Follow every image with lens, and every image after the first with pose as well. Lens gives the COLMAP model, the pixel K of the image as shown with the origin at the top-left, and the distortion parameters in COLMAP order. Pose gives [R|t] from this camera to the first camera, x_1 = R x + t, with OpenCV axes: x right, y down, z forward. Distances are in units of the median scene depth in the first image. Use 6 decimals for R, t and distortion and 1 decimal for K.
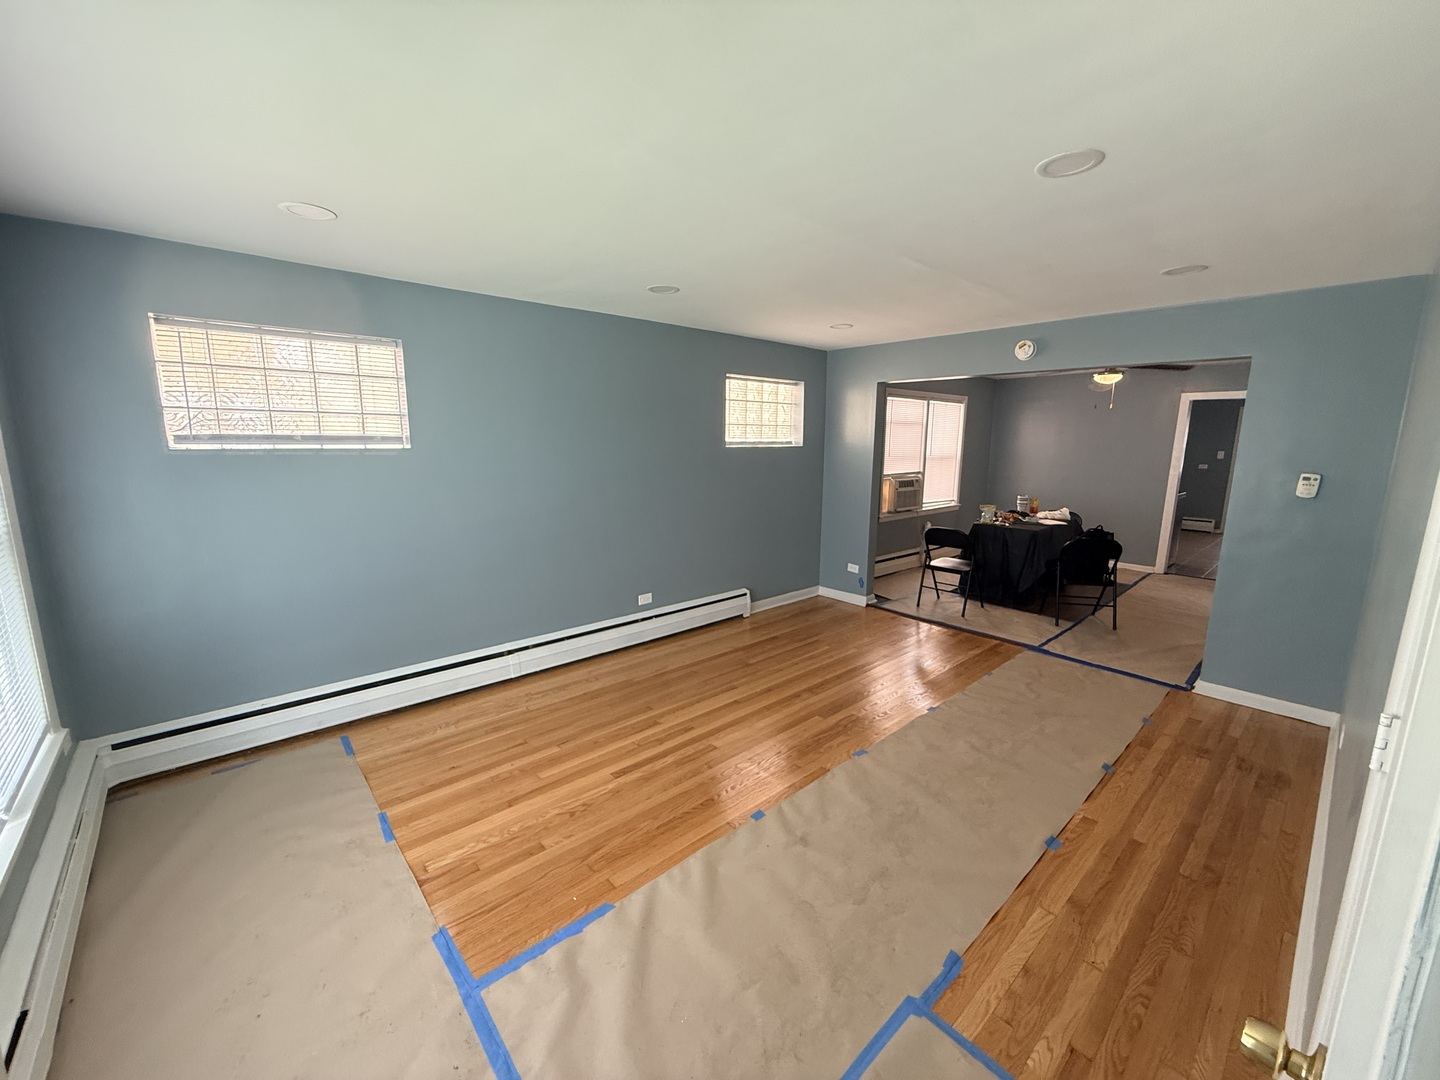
lens RADIAL K [[578.8, 0, 719.1], [0, 578.8, 542.0], [0, 0, 1]] dist [0.001367, 0.000793]
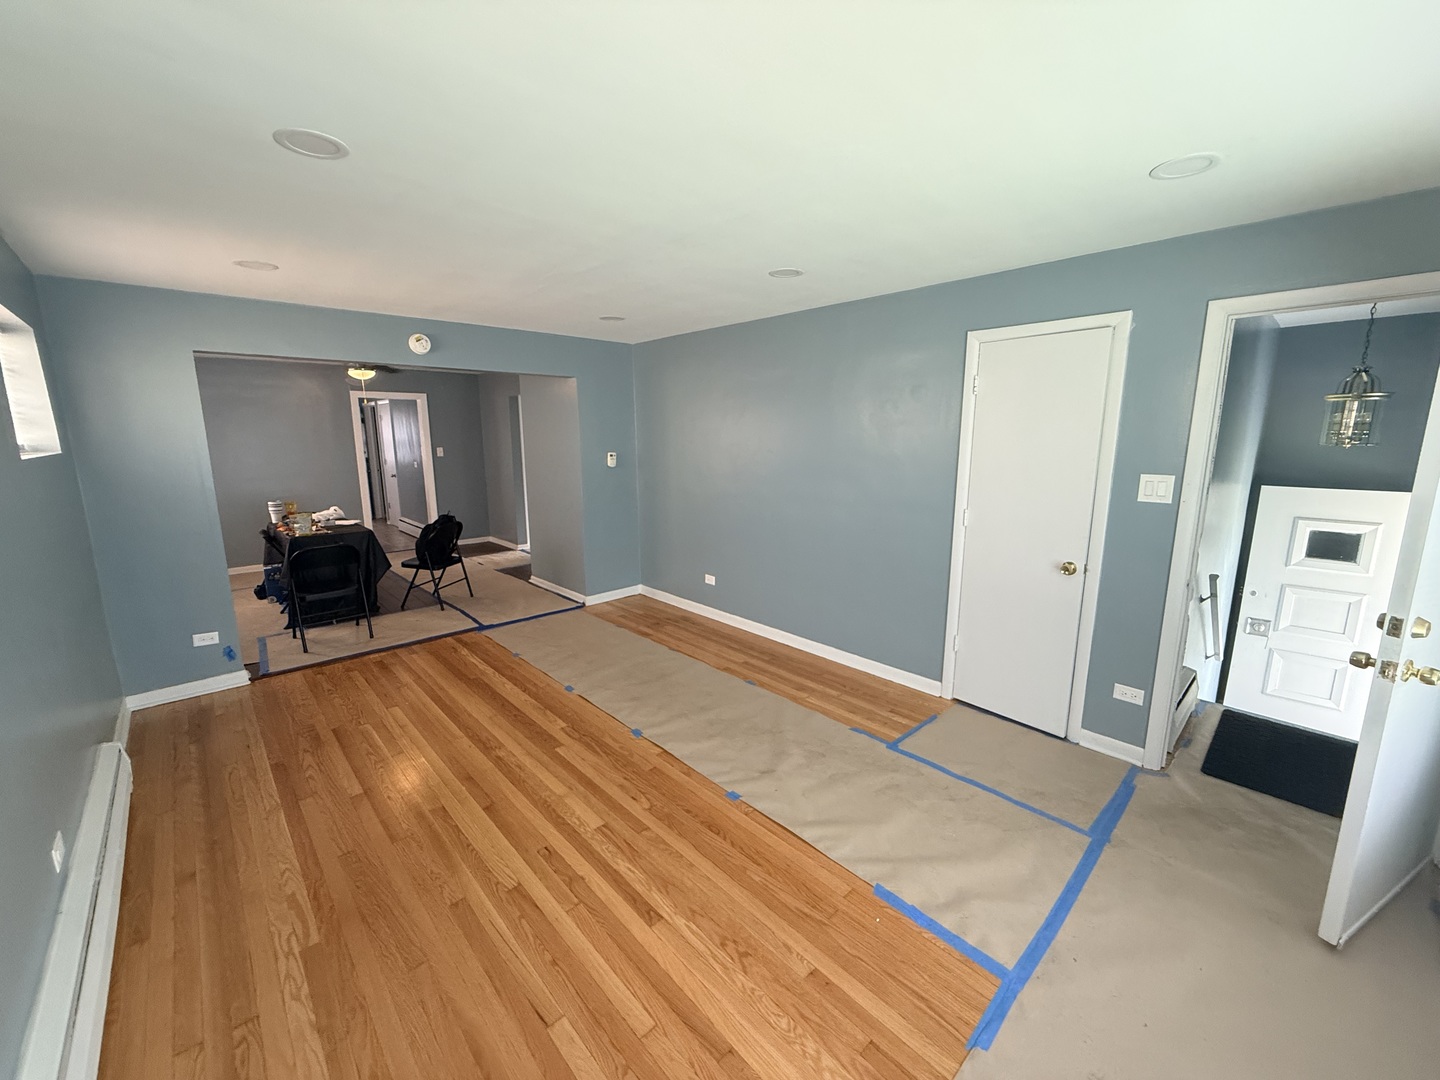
lens RADIAL K [[578.8, 0, 719.0], [0, 578.8, 536.3], [0, 0, 1]] dist [0.001367, 0.000793]
pose [[-0.018670, -0.185941, 0.982384, -0.755792], [0.183451, 0.965237, 0.186182, -0.154709], [-0.982852, 0.183695, 0.016090, 0.801505]]
